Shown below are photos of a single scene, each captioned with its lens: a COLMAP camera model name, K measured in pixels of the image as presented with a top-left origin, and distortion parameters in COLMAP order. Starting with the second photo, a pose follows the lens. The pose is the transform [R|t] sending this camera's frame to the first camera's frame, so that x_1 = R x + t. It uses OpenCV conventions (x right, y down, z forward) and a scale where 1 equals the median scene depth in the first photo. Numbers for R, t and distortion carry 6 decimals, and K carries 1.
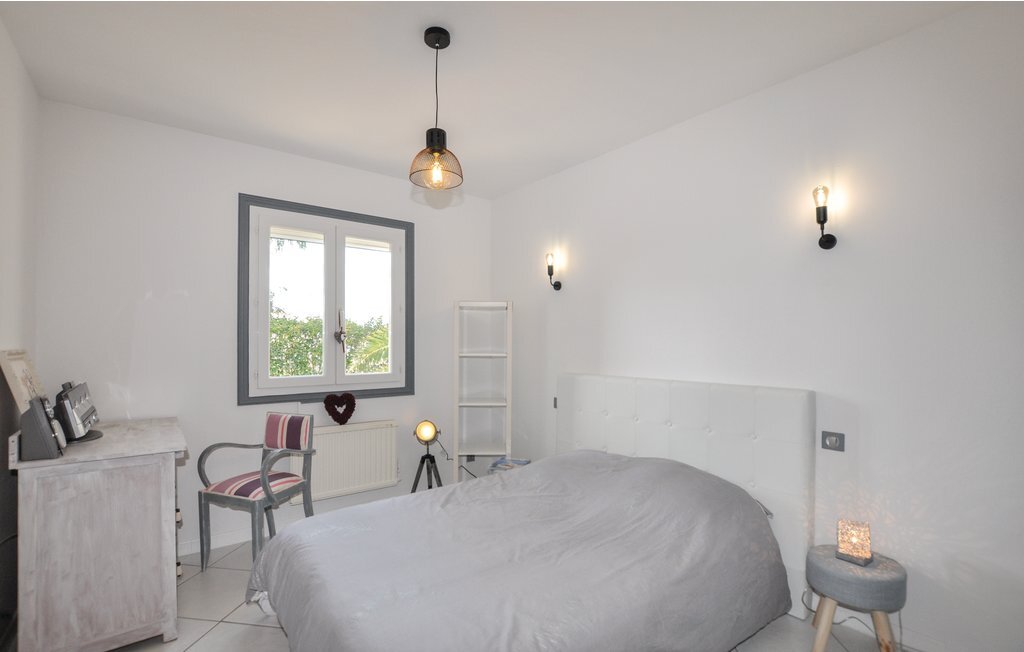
lens RADIAL K [[470.0, 0, 512.0], [0, 470.0, 338.4], [0, 0, 1]] dist [-0.001946, 0.000137]
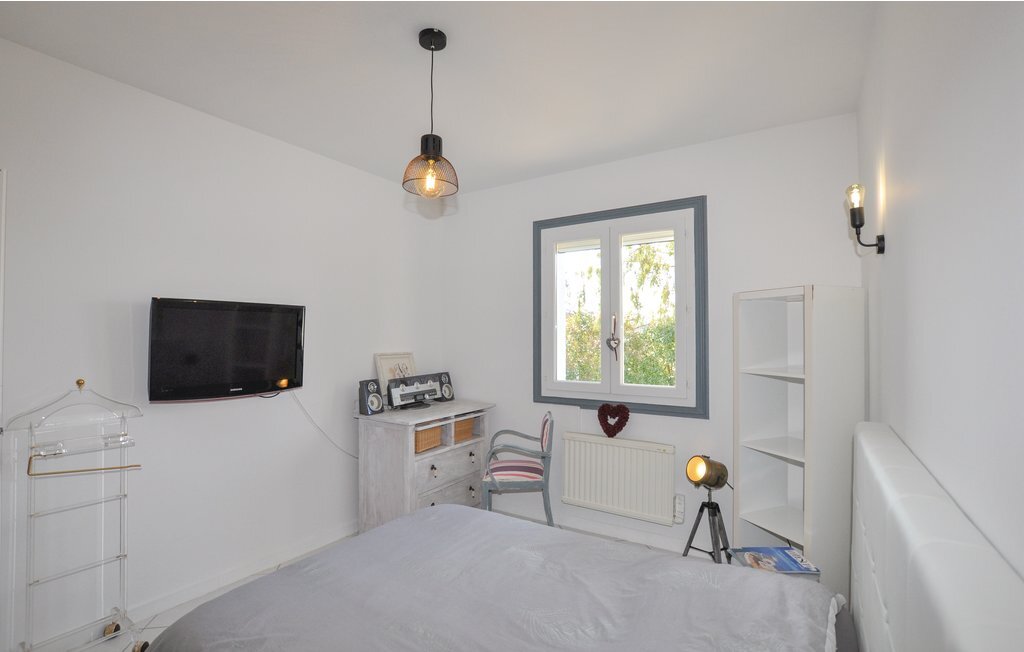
lens RADIAL K [[472.6, 0, 512.0], [0, 472.6, 326.0], [0, 0, 1]] dist [-0.033530, 0.000207]
pose [[0.307894, -0.020461, -0.951200, 0.474841], [0.009071, 0.999786, -0.018570, -0.023061], [0.951377, -0.002910, 0.308014, 0.521244]]
